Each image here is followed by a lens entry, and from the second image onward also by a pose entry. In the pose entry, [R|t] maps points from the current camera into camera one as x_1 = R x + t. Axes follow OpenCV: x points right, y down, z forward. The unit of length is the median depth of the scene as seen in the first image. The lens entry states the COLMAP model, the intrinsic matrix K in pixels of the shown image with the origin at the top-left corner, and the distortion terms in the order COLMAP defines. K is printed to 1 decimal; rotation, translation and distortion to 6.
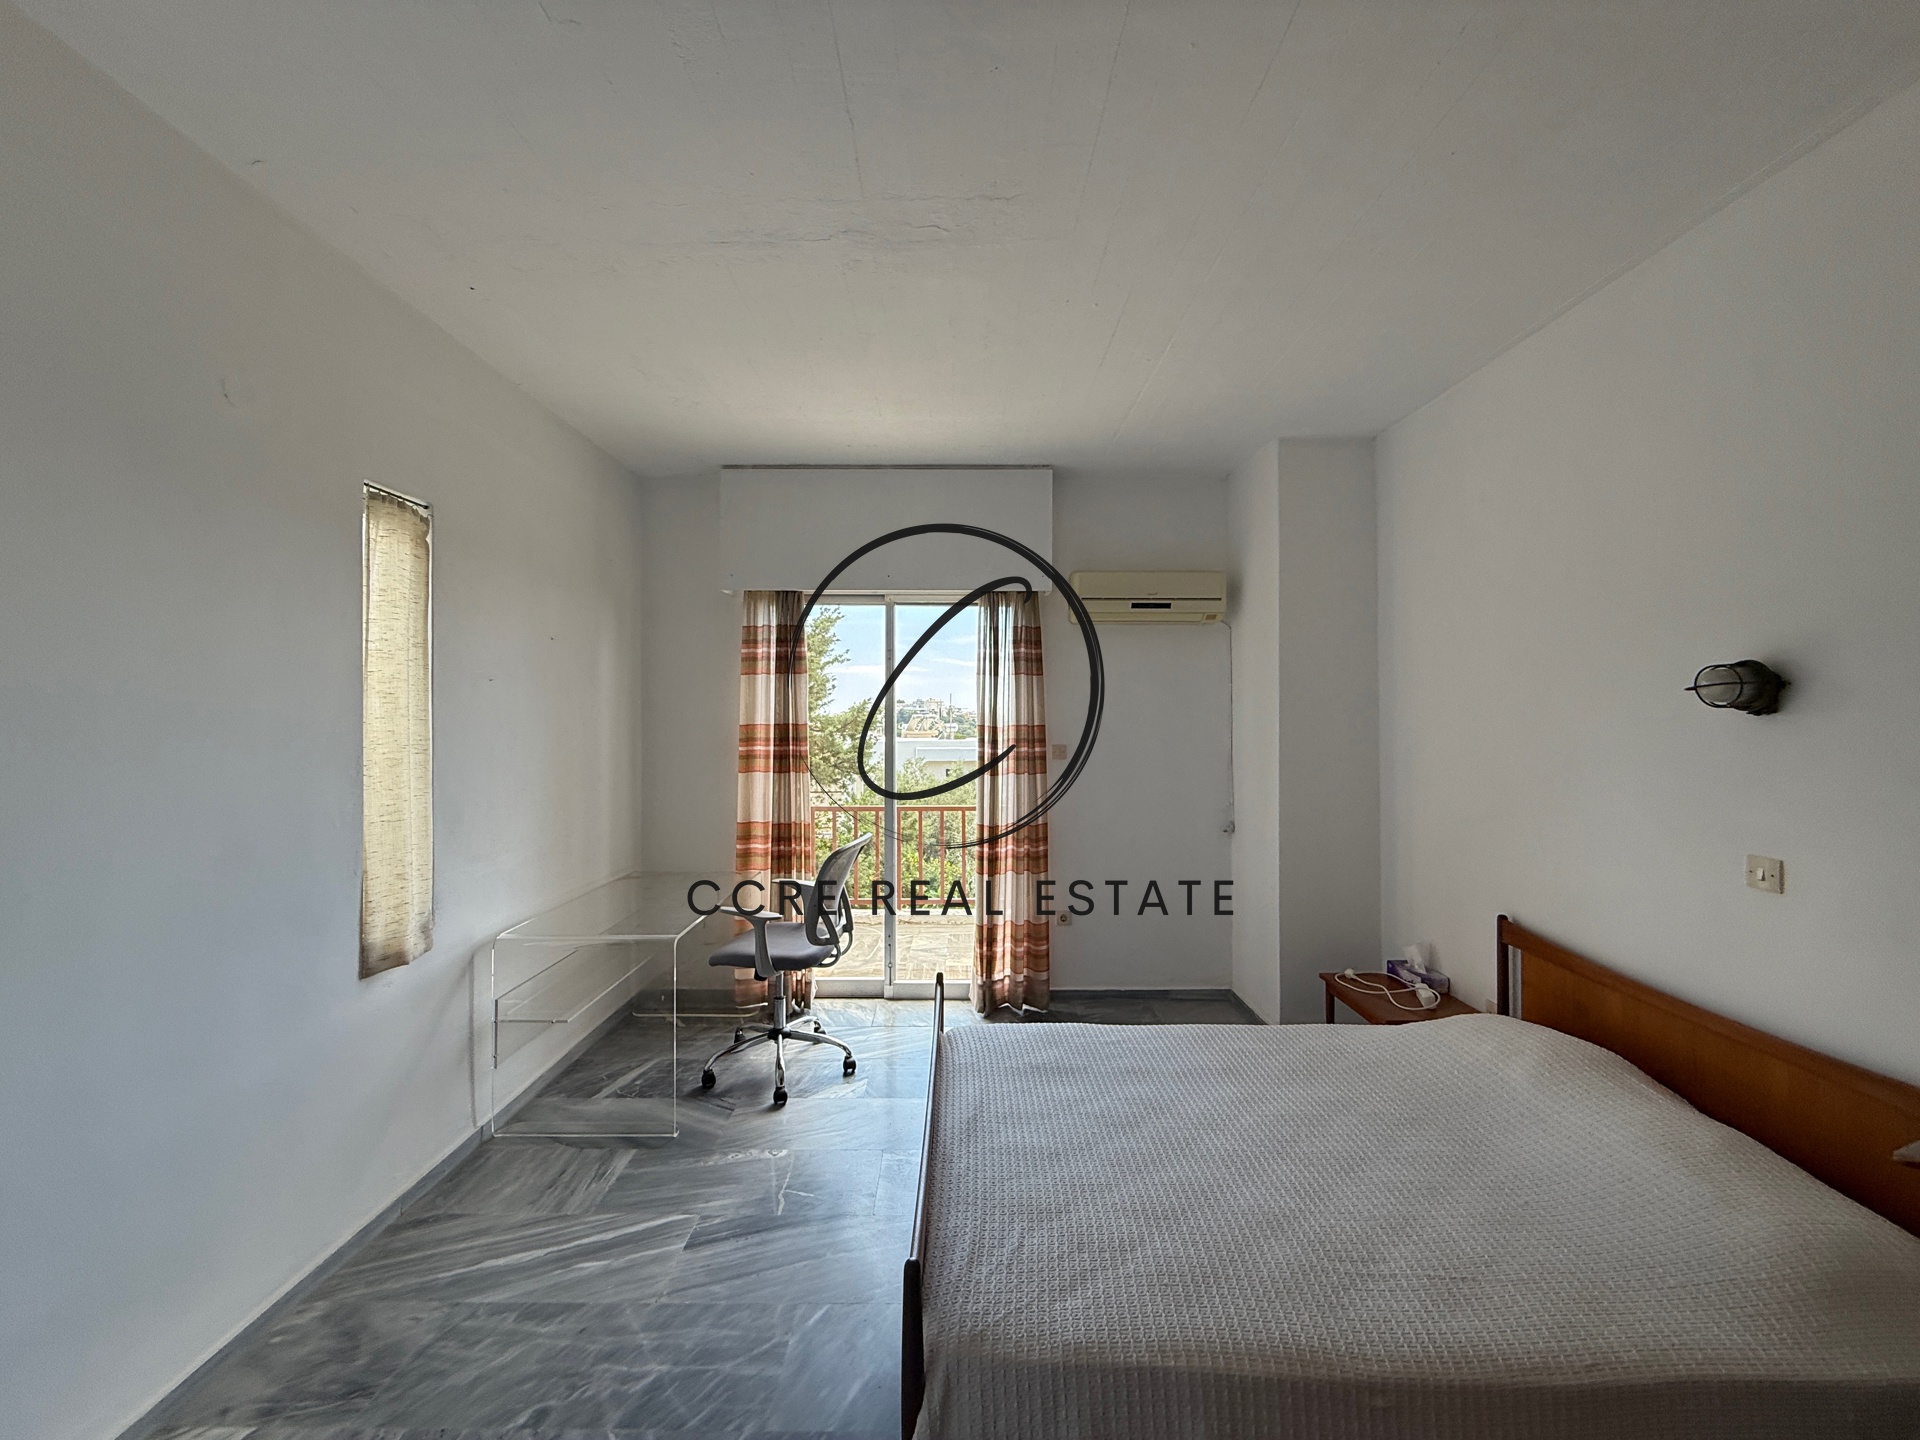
lens RADIAL K [[768.4, 0, 960.0], [0, 768.4, 714.8], [0, 0, 1]] dist [0.000763, -0.000030]
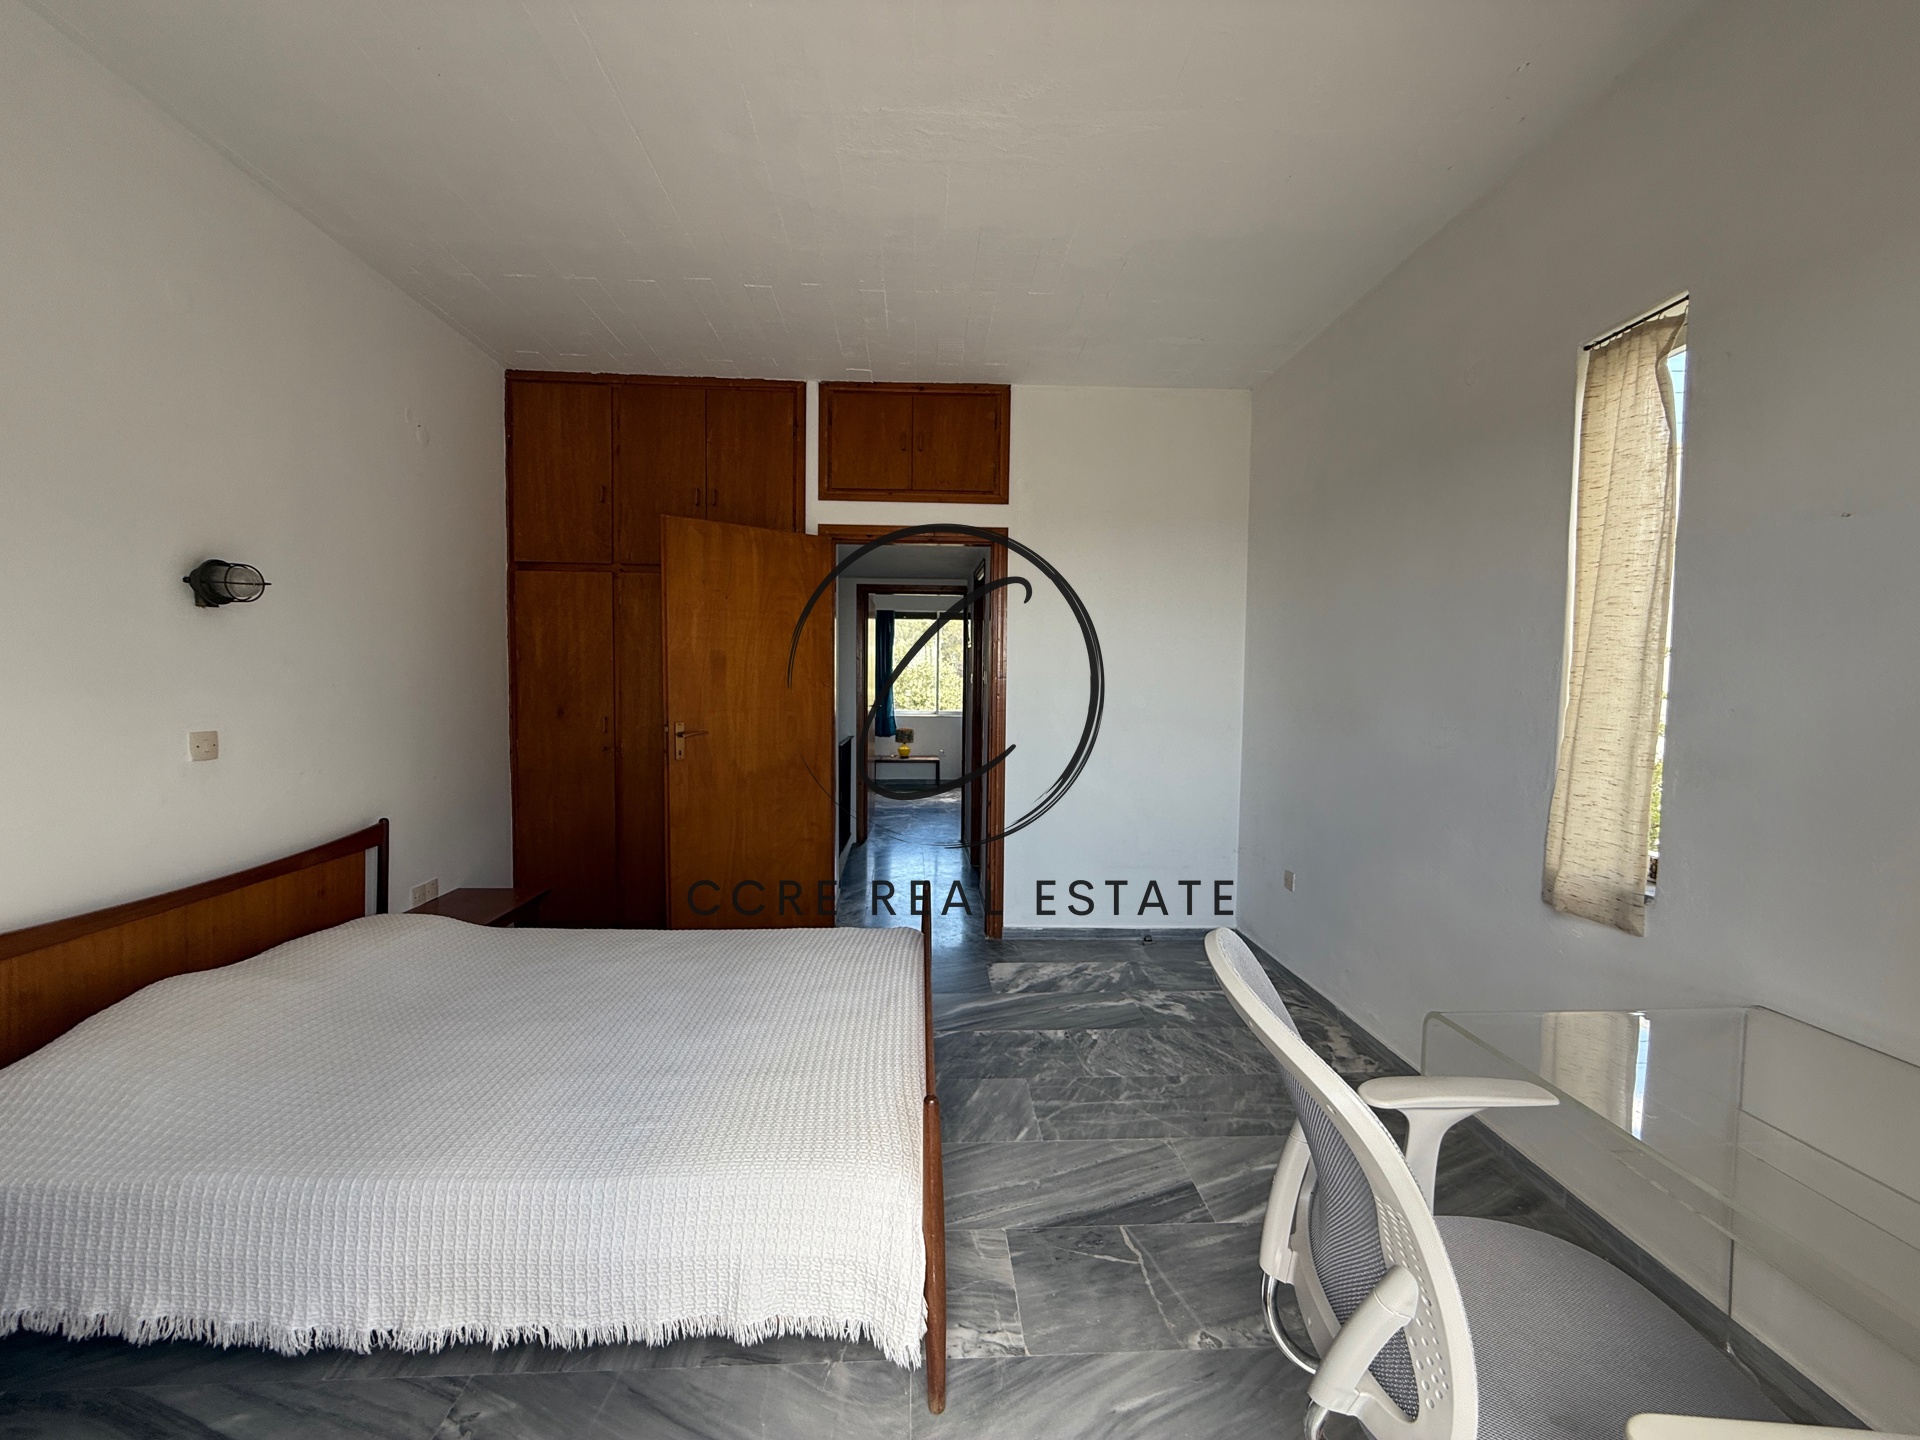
lens RADIAL K [[768.4, 0, 957.8], [0, 768.4, 722.0], [0, 0, 1]] dist [0.000763, -0.000030]
pose [[-0.998446, -0.008159, -0.055121, -0.017993], [-0.011071, 0.998548, 0.052721, 0.095235], [0.054611, 0.053250, -0.997087, 2.079018]]
